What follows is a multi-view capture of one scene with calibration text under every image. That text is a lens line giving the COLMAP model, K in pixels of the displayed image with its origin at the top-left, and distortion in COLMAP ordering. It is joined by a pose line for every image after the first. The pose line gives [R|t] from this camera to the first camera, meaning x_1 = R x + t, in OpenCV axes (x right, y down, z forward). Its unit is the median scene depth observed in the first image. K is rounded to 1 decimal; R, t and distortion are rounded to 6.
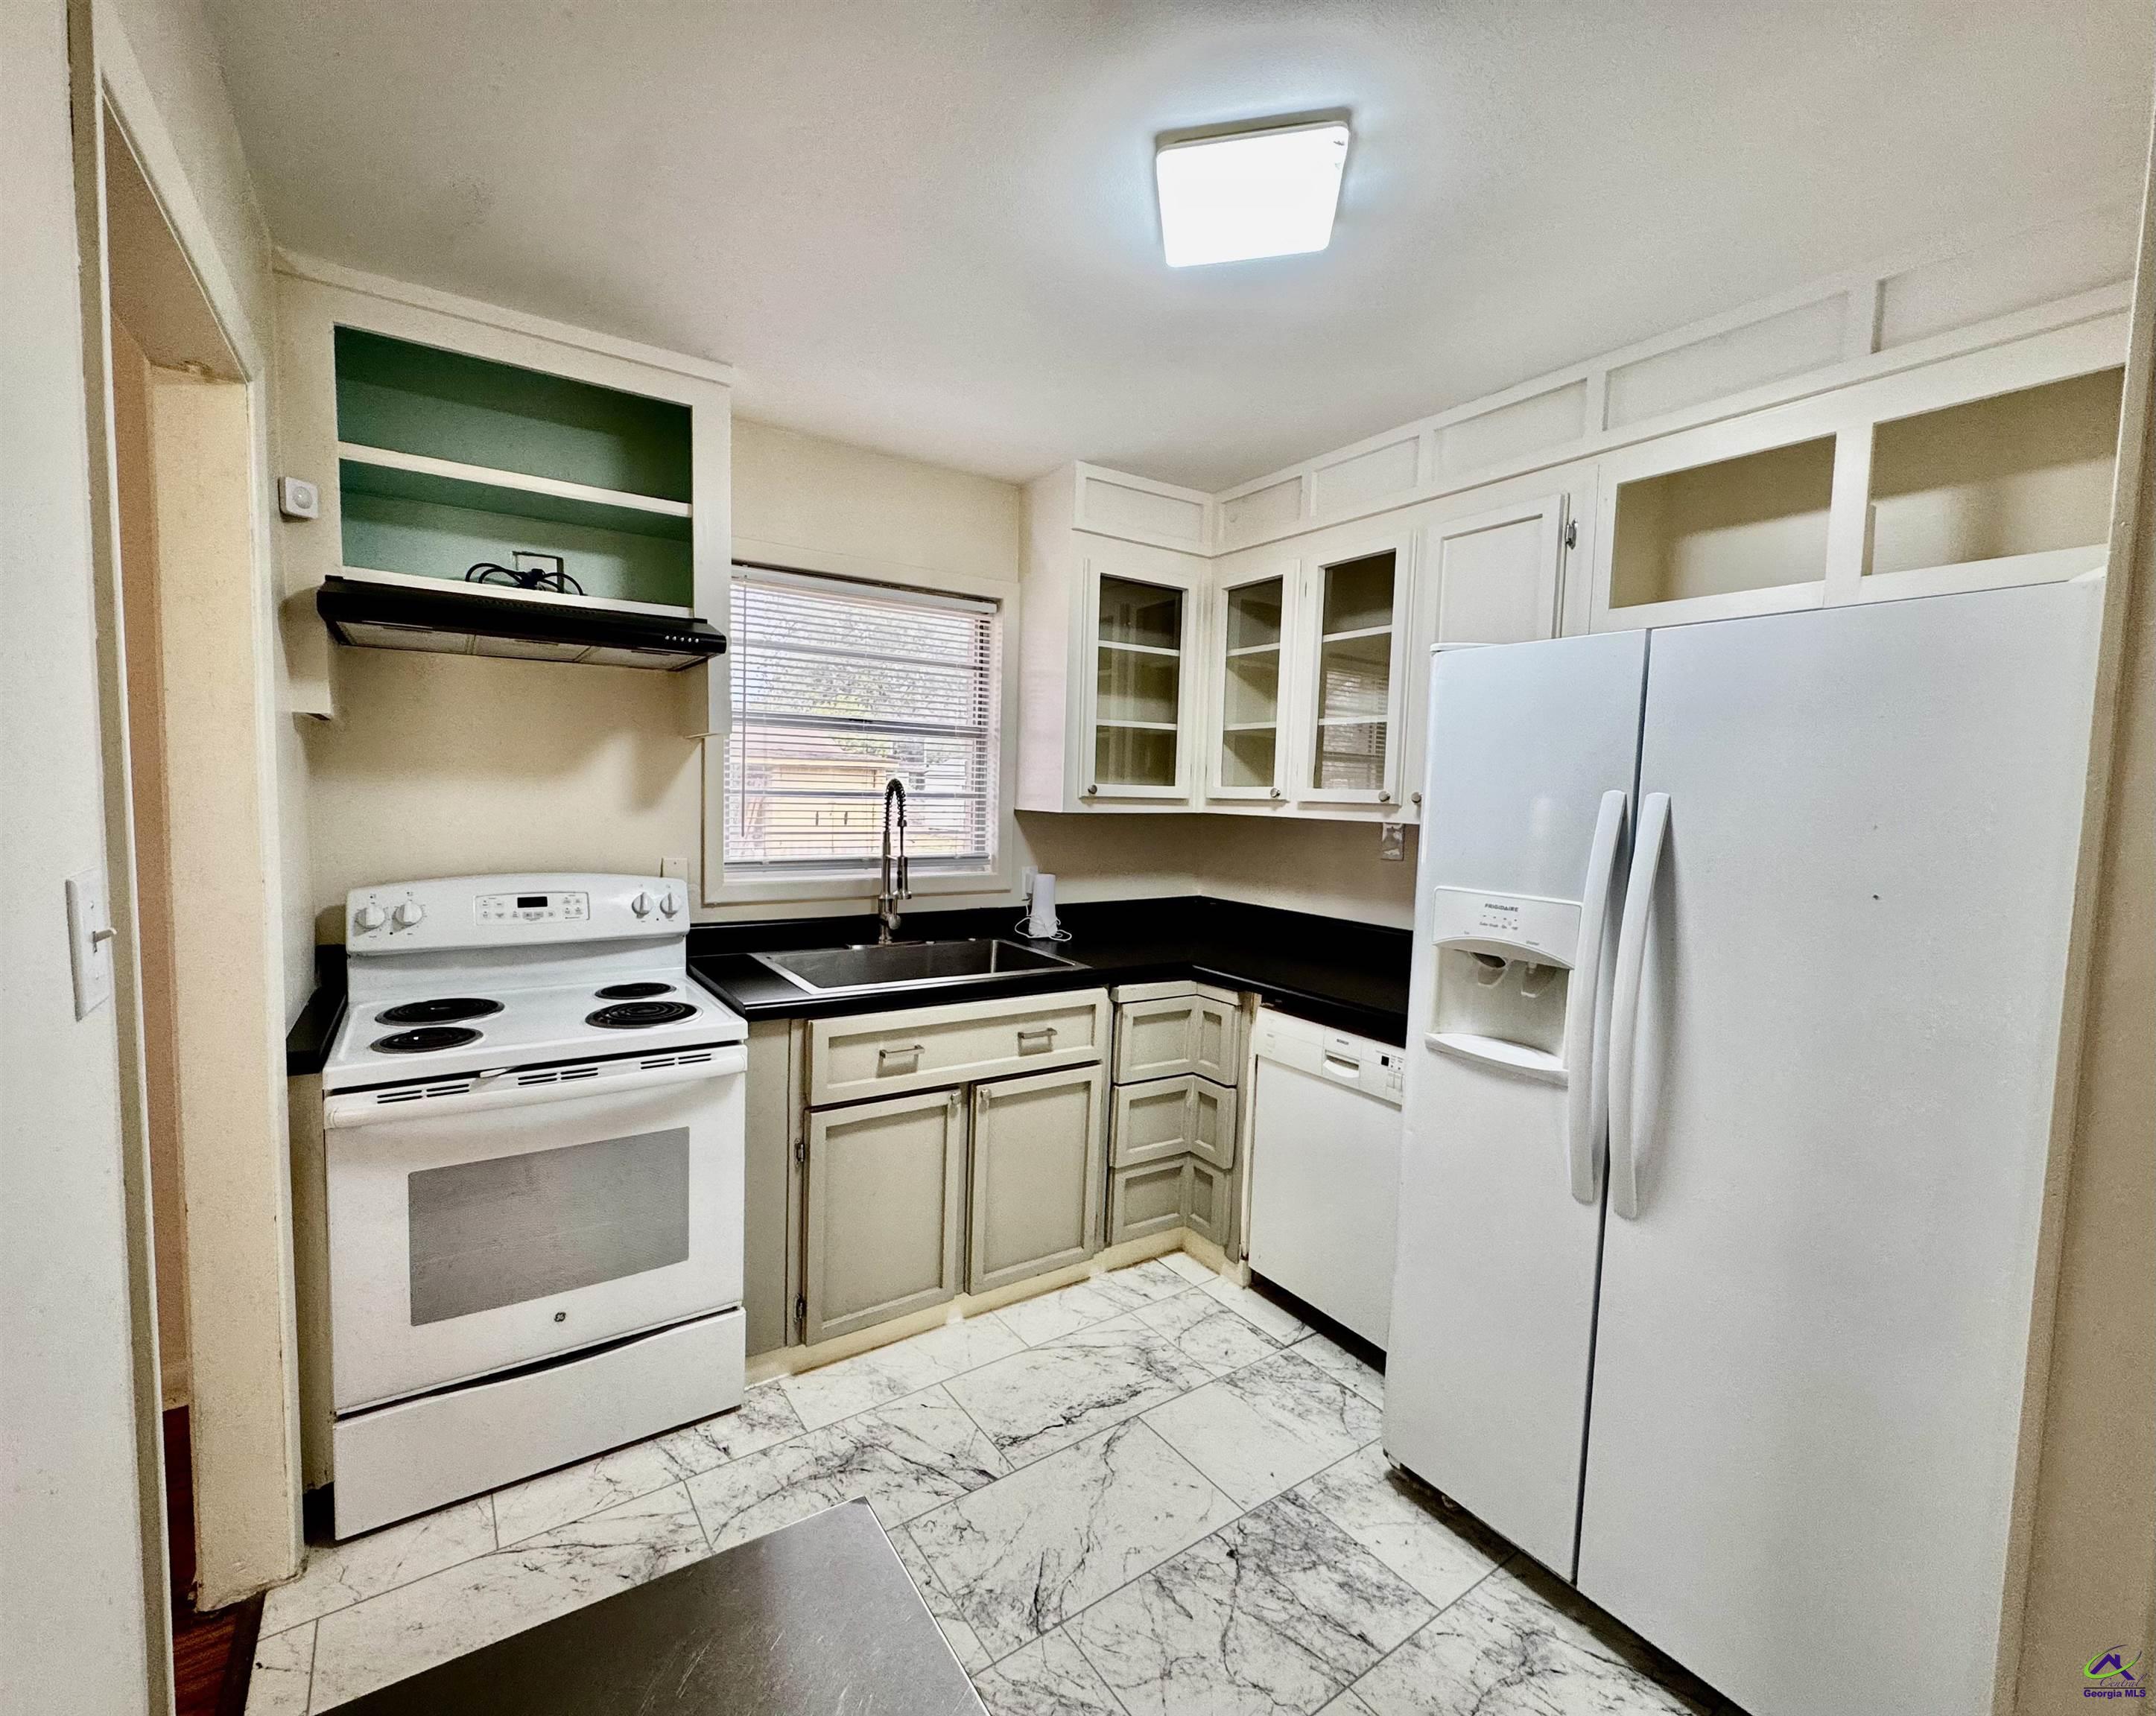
lens RADIAL K [[909.4, 0, 1005.6], [0, 909.4, 858.7], [0, 0, 1]] dist [0.001023, -0.000550]
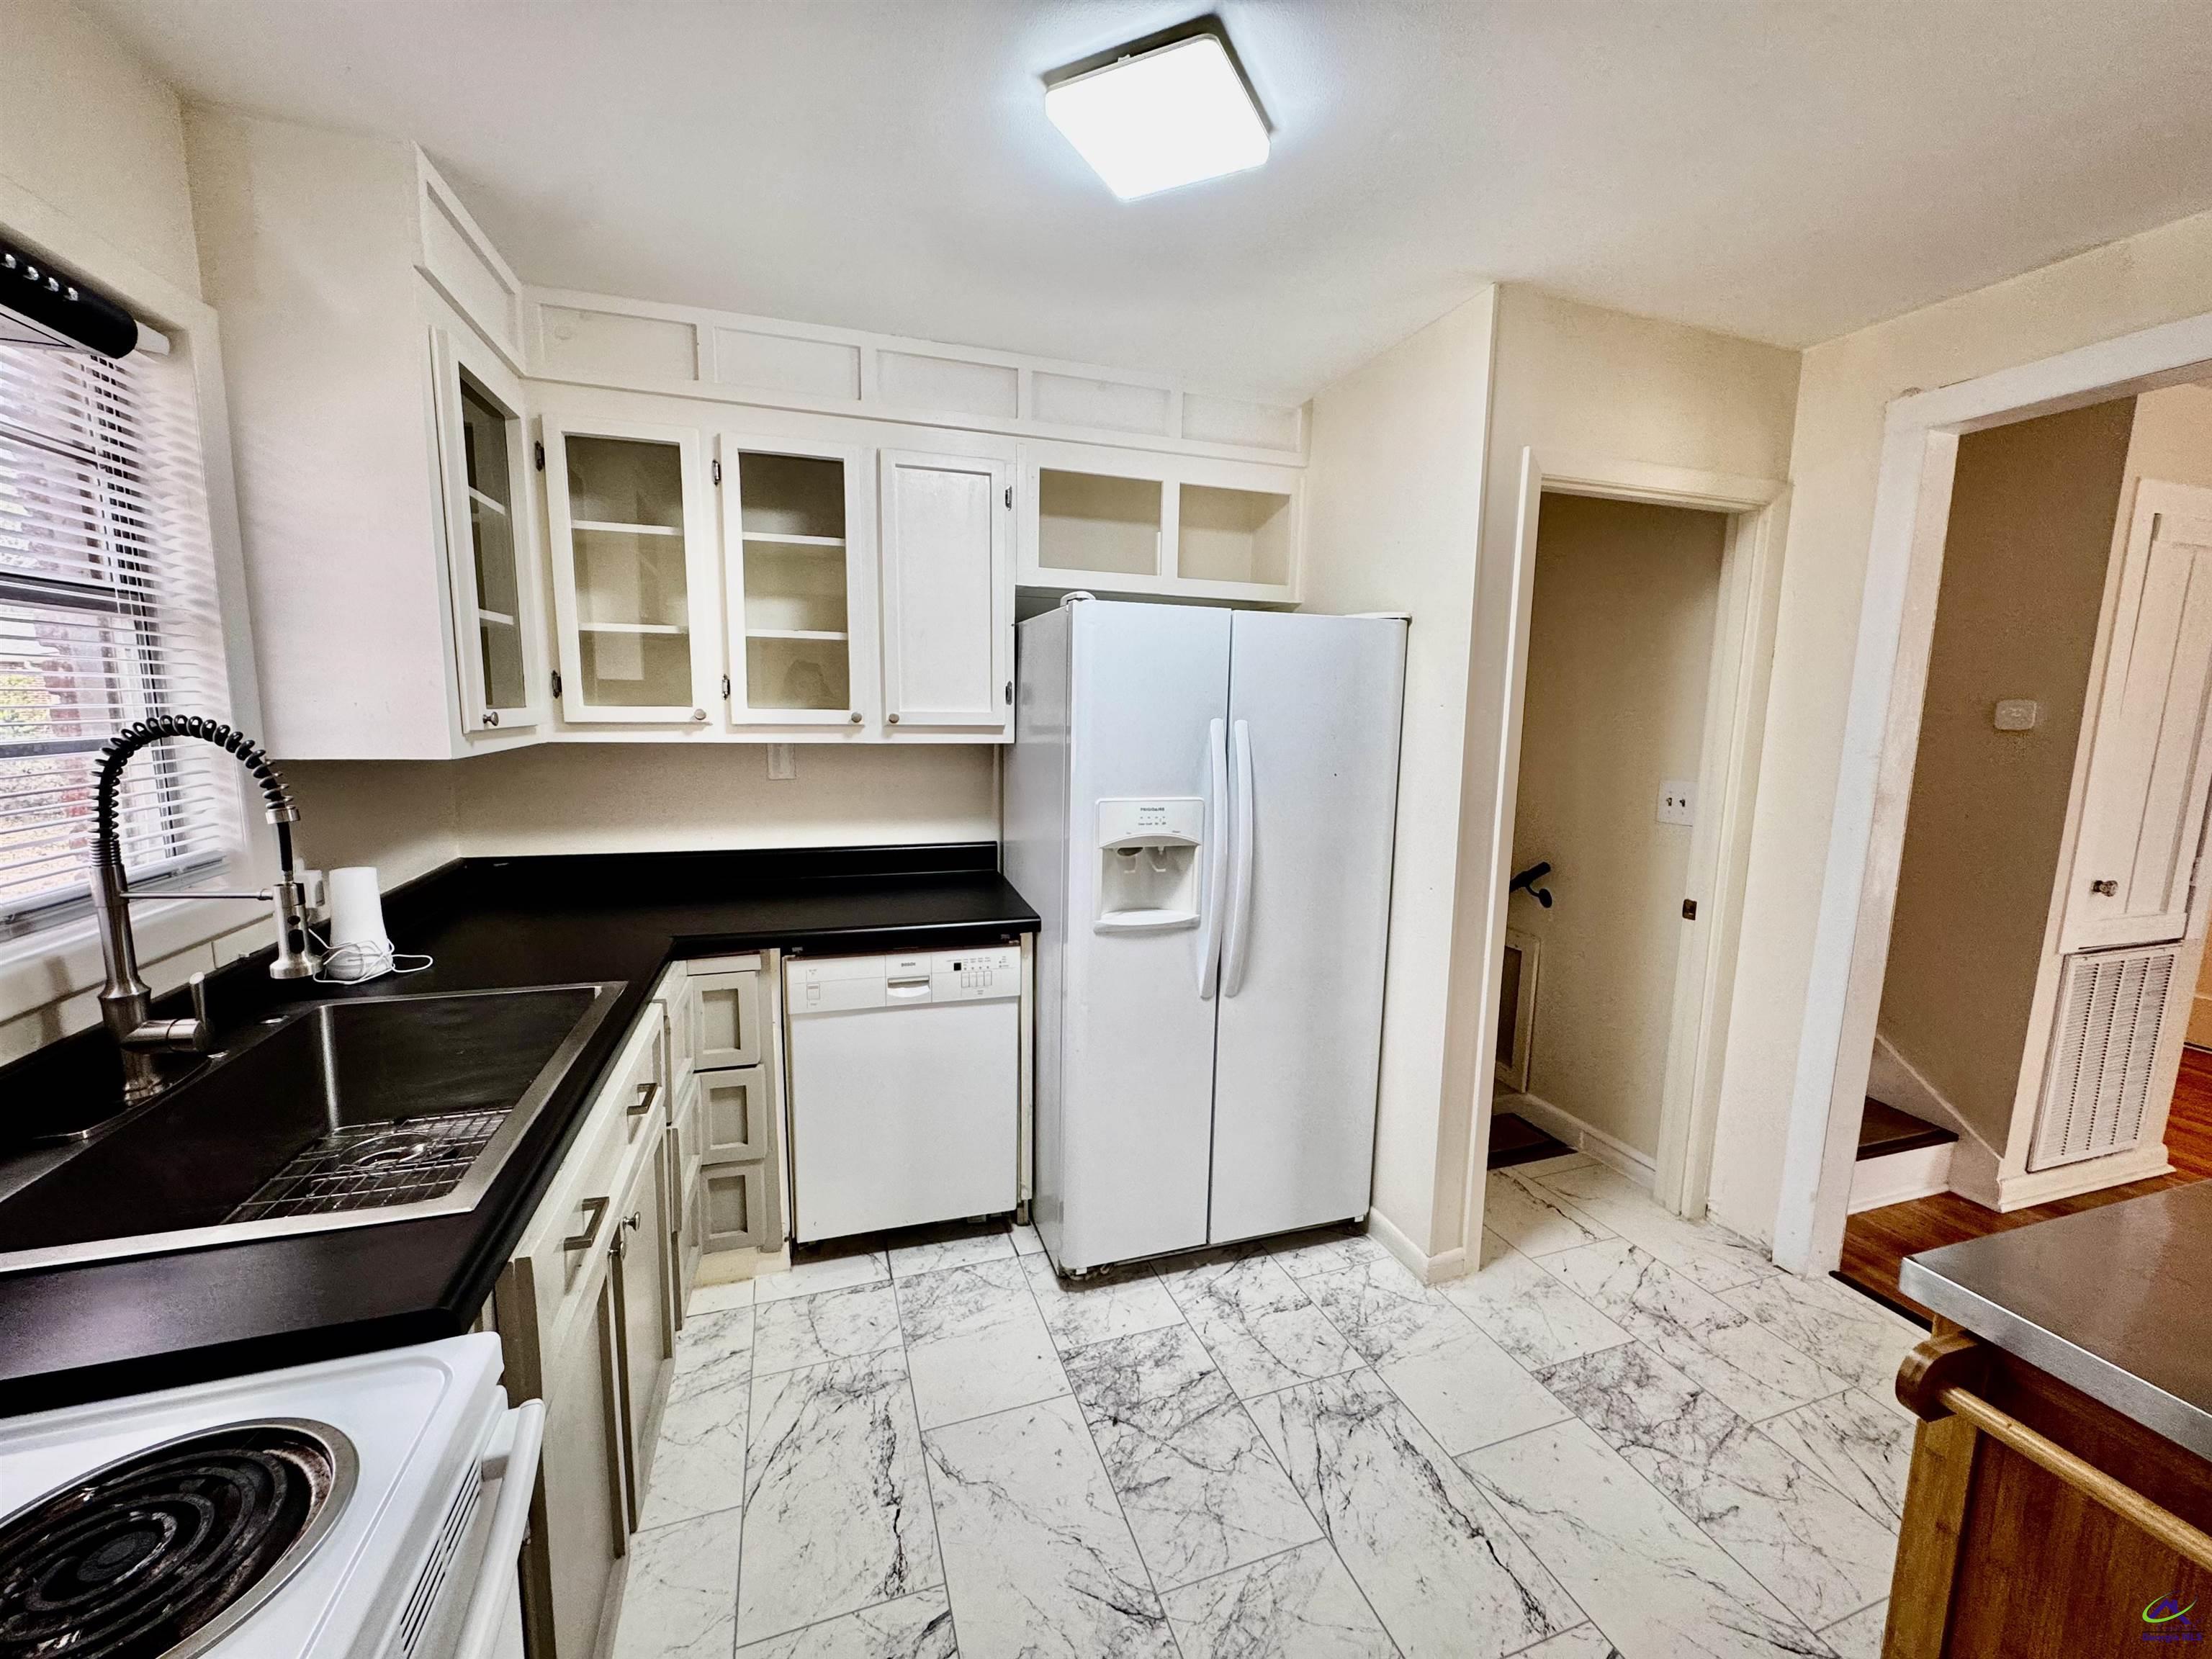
lens RADIAL K [[883.1, 0, 1106.0], [0, 883.1, 829.5], [0, 0, 1]] dist [-0.000231, 0.000167]
pose [[0.239642, -0.161507, 0.957333, -0.609376], [0.063663, 0.986558, 0.150501, -0.099445], [-0.968772, 0.024880, 0.246702, 0.665186]]
